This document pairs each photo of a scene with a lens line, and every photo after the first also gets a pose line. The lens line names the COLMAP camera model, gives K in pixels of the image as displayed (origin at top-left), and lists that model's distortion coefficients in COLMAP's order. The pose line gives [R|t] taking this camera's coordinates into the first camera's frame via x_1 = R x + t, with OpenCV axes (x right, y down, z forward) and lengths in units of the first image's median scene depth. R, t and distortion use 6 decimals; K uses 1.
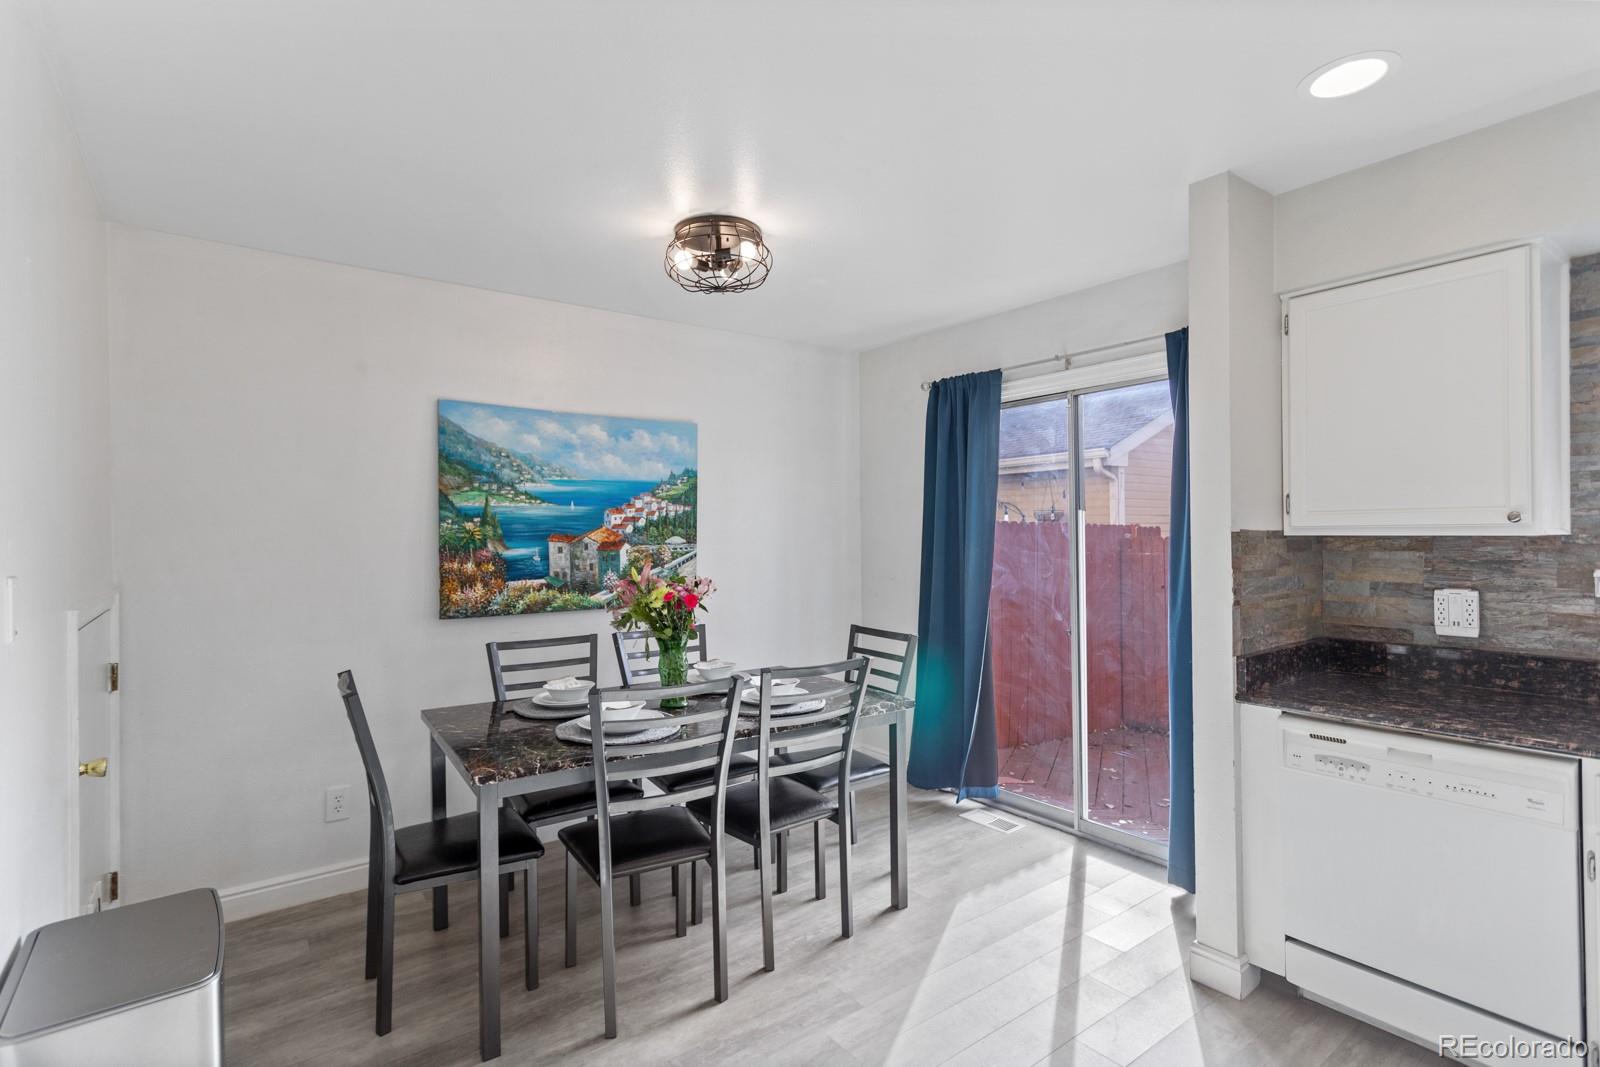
lens RADIAL K [[772.4, 0, 800.6], [0, 772.4, 538.8], [0, 0, 1]] dist [-0.001132, 0.001537]
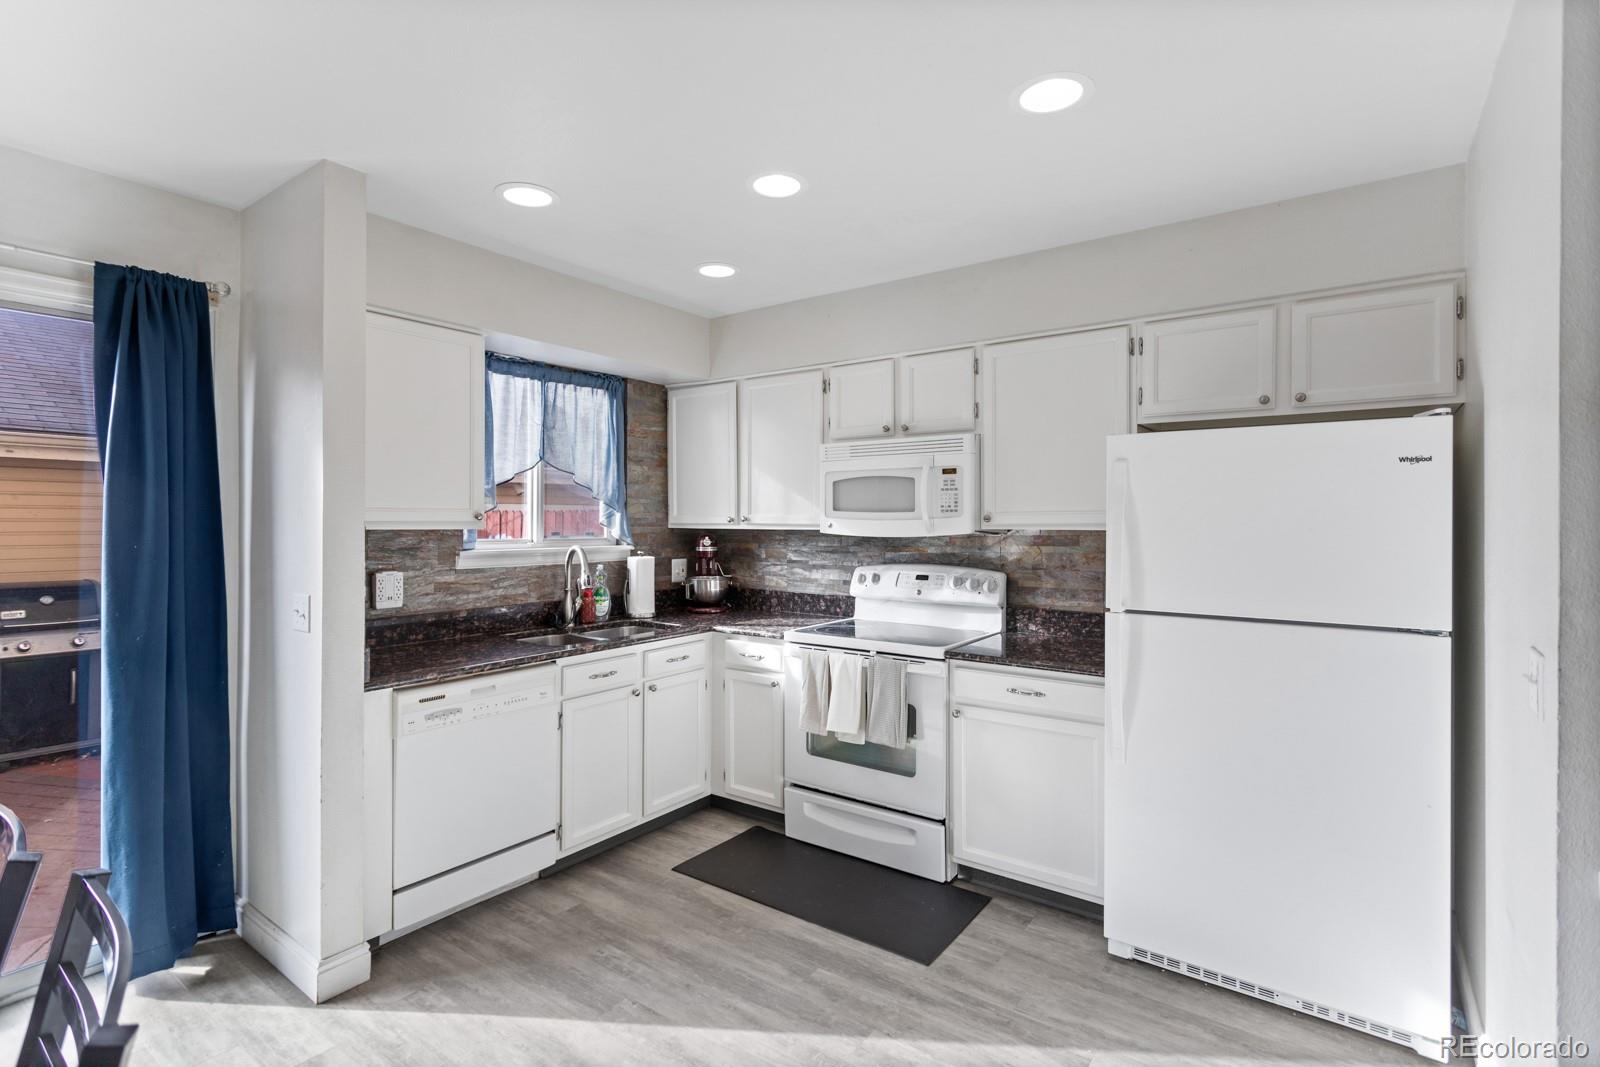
lens RADIAL K [[772.4, 0, 796.5], [0, 772.4, 522.8], [0, 0, 1]] dist [-0.001132, 0.001537]
pose [[-0.294977, 0.003930, 0.955496, -0.601645], [0.006305, 0.999978, -0.002167, -0.008512], [-0.955484, 0.005385, -0.294995, 0.769898]]
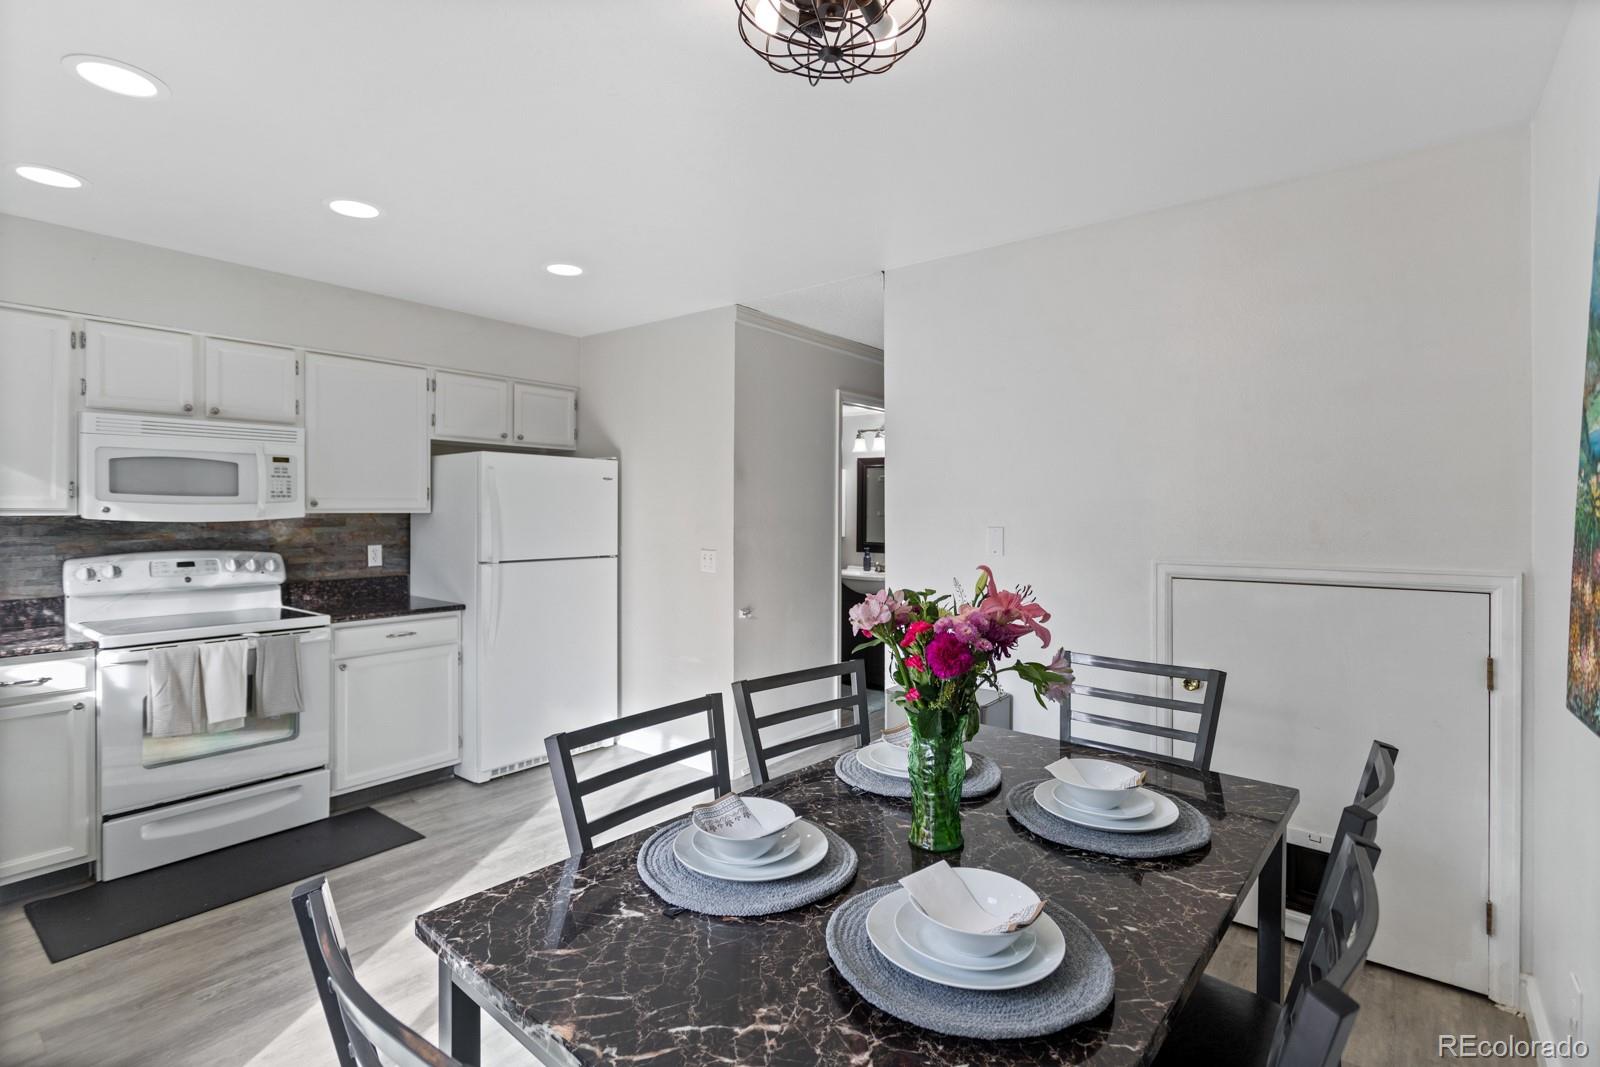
lens RADIAL K [[772.4, 0, 798.8], [0, 772.4, 521.0], [0, 0, 1]] dist [-0.001132, 0.001537]
pose [[-0.962819, 0.010354, -0.269948, -0.182756], [0.005265, 0.999795, 0.019570, -0.007539], [0.270095, 0.017421, -0.962676, 1.423213]]
